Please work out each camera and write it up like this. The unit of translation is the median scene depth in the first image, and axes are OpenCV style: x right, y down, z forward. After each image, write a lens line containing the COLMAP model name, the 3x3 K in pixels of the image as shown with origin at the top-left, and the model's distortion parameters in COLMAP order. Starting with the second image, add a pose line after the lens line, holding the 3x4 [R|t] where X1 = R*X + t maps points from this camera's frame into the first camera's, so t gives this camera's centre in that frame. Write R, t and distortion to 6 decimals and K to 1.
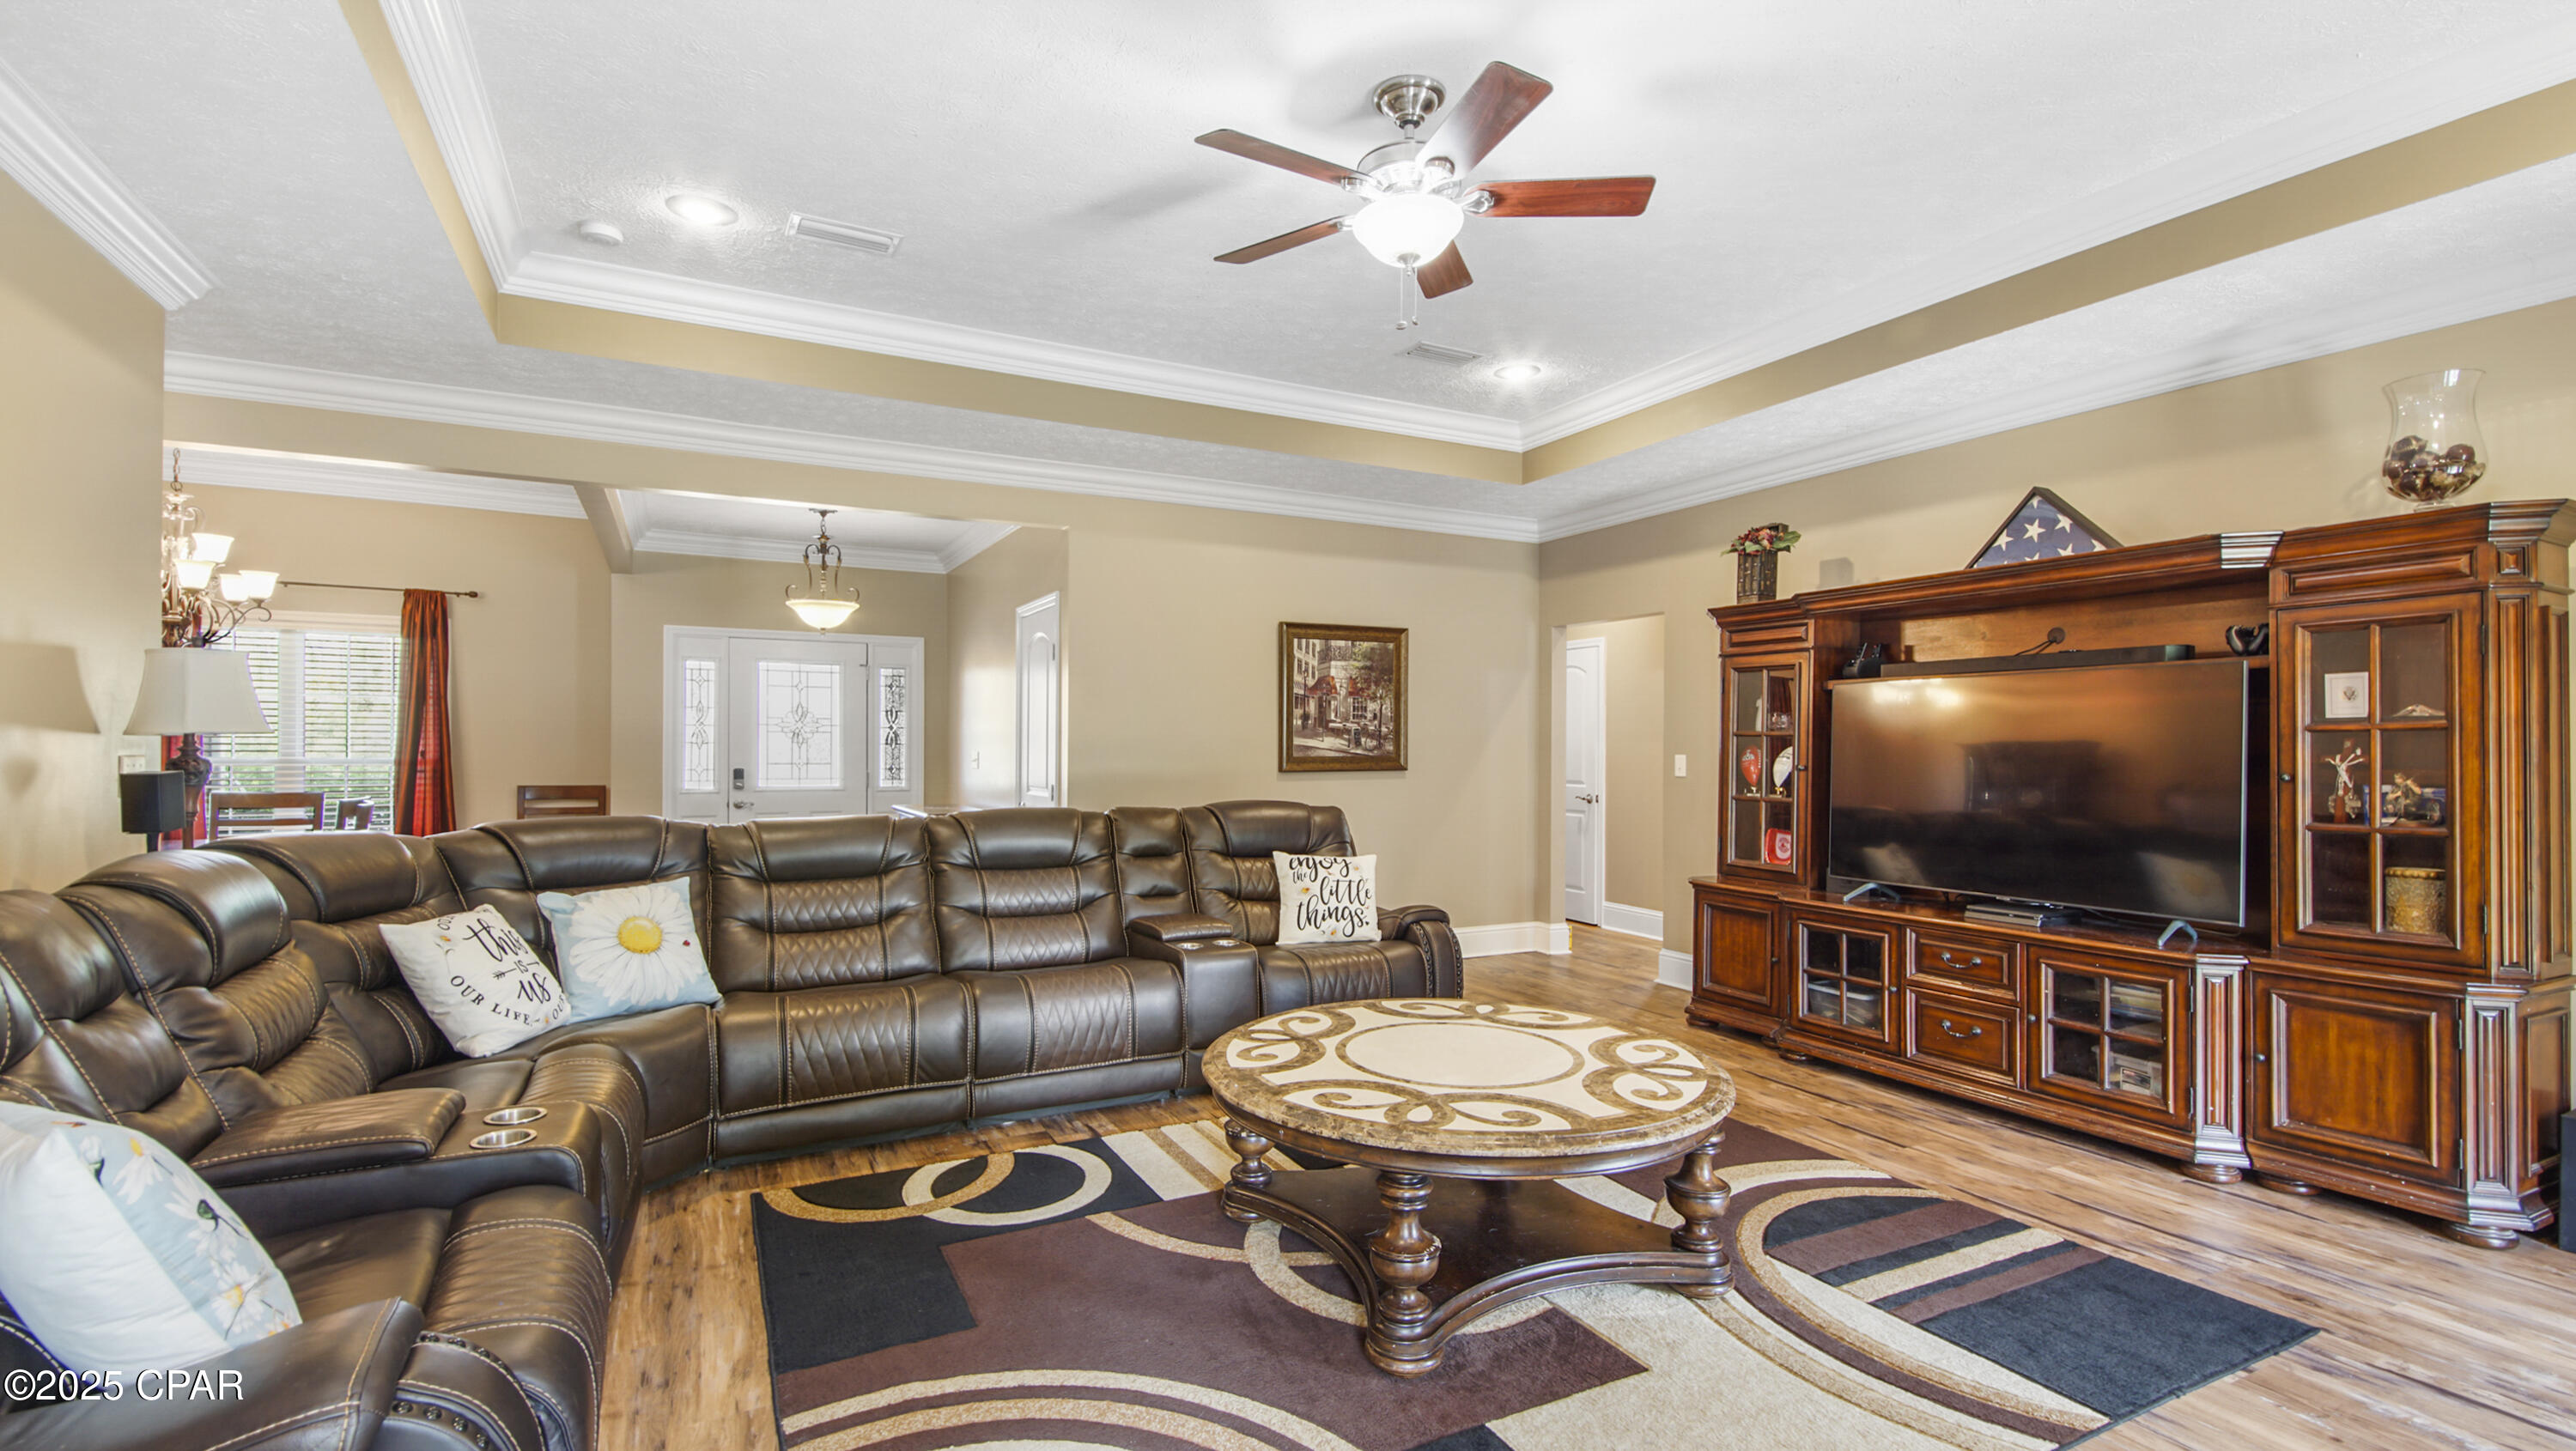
lens RADIAL K [[1153.1, 0, 1301.1], [0, 1153.1, 735.0], [0, 0, 1]] dist [-0.003098, -0.005433]
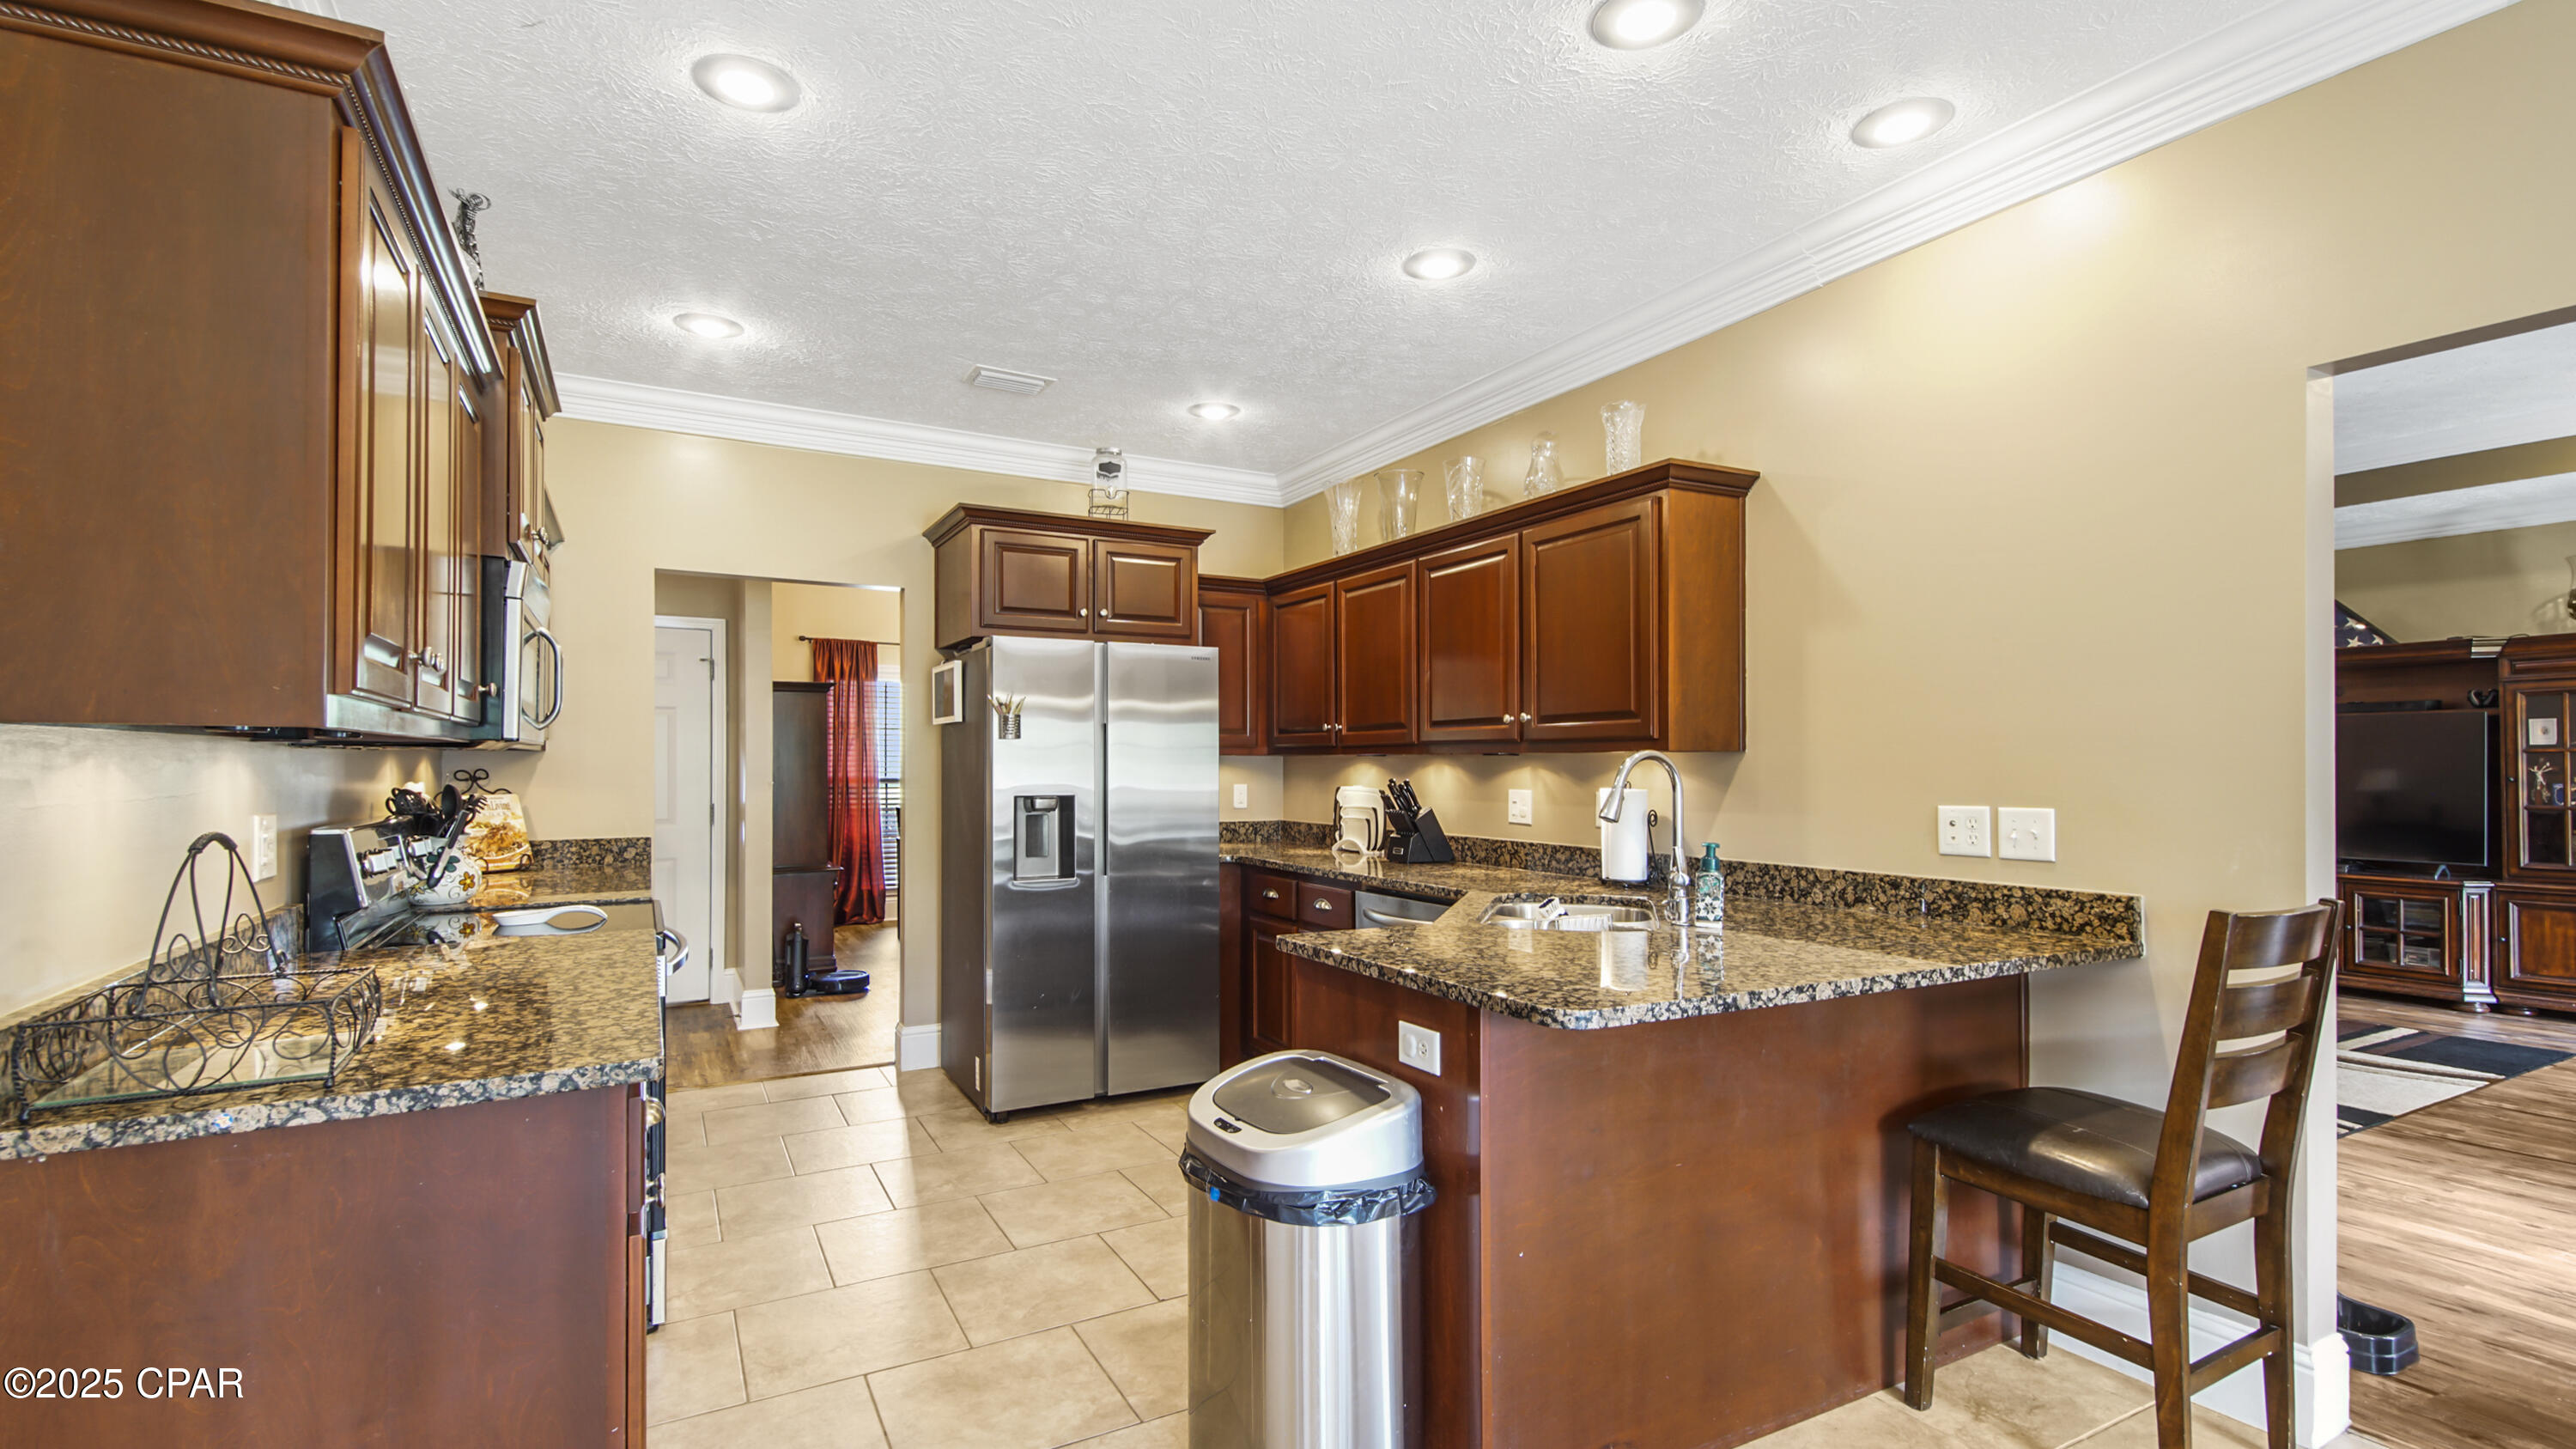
lens RADIAL K [[1153.3, 0, 1313.3], [0, 1153.3, 750.3], [0, 0, 1]] dist [-0.003098, -0.005433]
pose [[0.999773, -0.003152, 0.021074, -0.982297], [0.003316, 0.999965, -0.007716, 0.001053], [-0.021049, 0.007784, 0.999748, -0.683516]]
